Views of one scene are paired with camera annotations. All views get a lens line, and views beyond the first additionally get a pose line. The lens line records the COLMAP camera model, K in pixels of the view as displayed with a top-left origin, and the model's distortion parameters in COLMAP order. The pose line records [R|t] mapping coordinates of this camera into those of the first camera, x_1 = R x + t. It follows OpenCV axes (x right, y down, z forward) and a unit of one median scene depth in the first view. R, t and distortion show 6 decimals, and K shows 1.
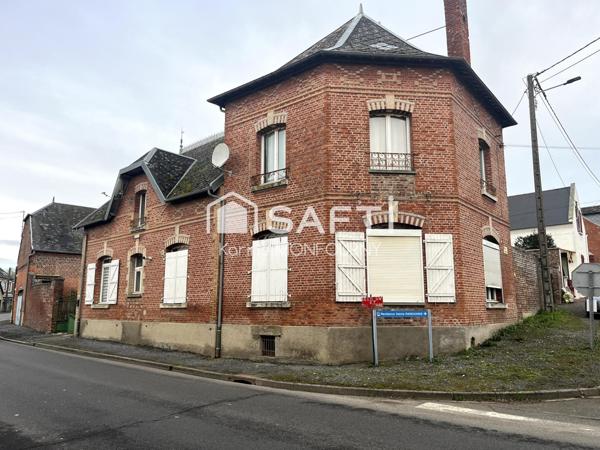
lens RADIAL K [[454.9, 0, 300.0], [0, 454.9, 225.0], [0, 0, 1]] dist [0.007667, -0.002381]
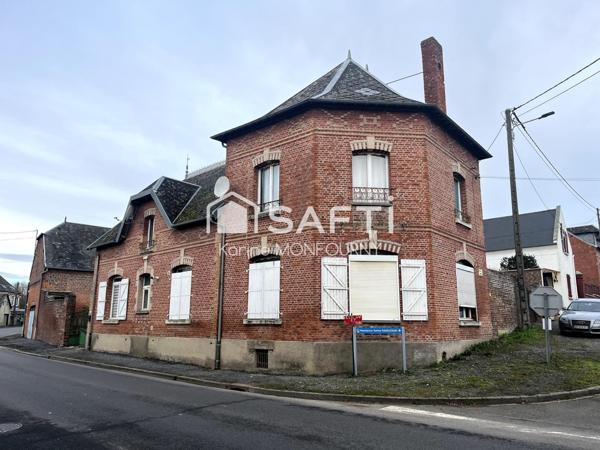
lens RADIAL K [[454.9, 0, 300.0], [0, 454.9, 225.0], [0, 0, 1]] dist [0.007667, -0.002381]
pose [[0.999947, 0.003169, -0.009798, 0.030883], [-0.003484, 0.999473, -0.032272, -0.025575], [0.009690, 0.032305, 0.999431, -0.120875]]
